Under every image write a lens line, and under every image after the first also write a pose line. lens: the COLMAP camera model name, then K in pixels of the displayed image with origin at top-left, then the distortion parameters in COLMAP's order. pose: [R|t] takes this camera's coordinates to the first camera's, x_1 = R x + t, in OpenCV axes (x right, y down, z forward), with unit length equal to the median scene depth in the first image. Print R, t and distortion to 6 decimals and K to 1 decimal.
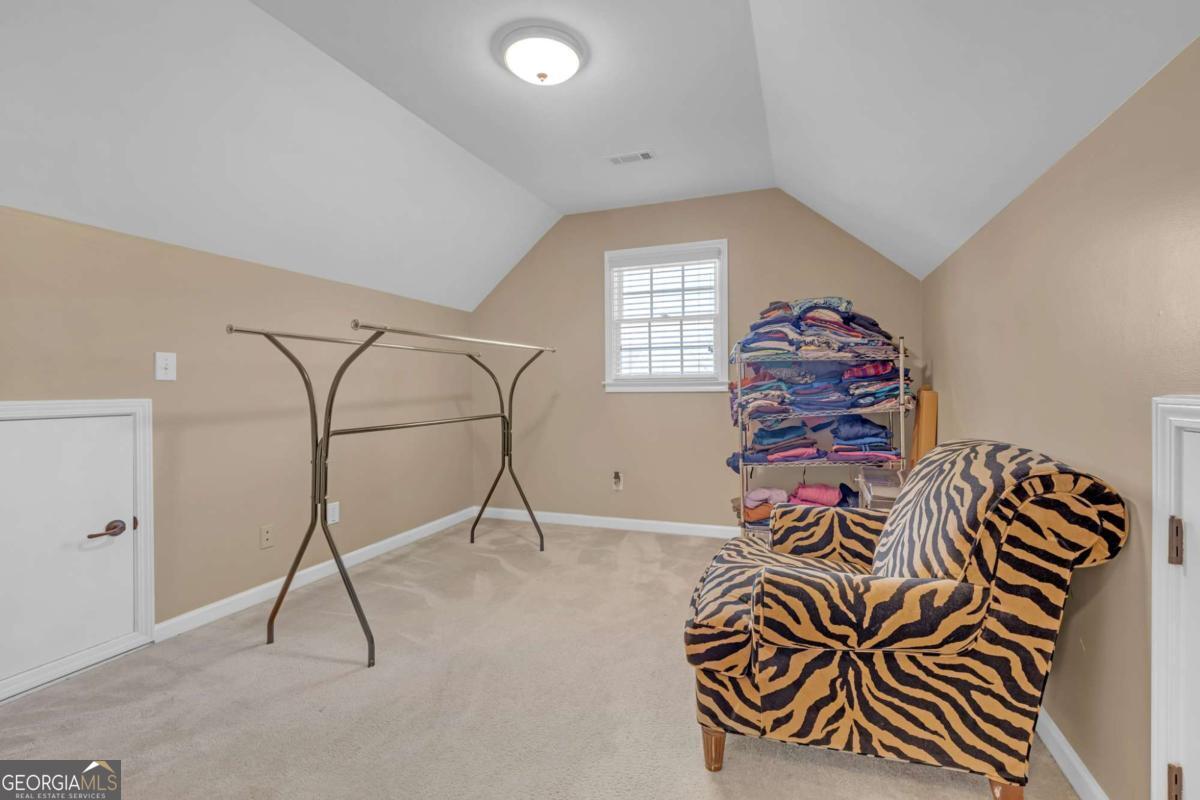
lens RADIAL K [[510.2, 0, 604.2], [0, 510.2, 391.7], [0, 0, 1]] dist [0.001486, 0.000951]
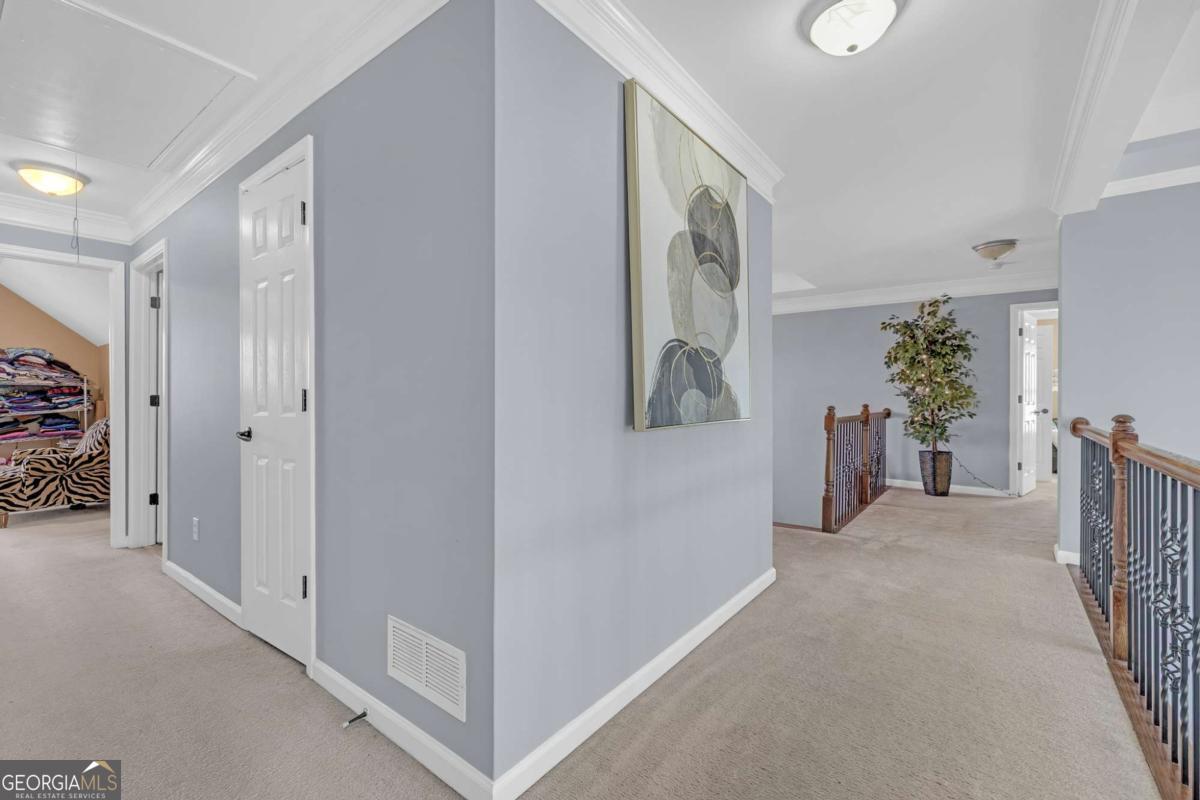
lens RADIAL K [[510.2, 0, 604.4], [0, 510.2, 397.8], [0, 0, 1]] dist [0.001486, 0.000951]
pose [[0.258857, 0.002859, 0.965911, -1.818969], [0.005608, 0.999974, -0.004462, 0.015979], [-0.965899, 0.006572, 0.258835, -3.259661]]
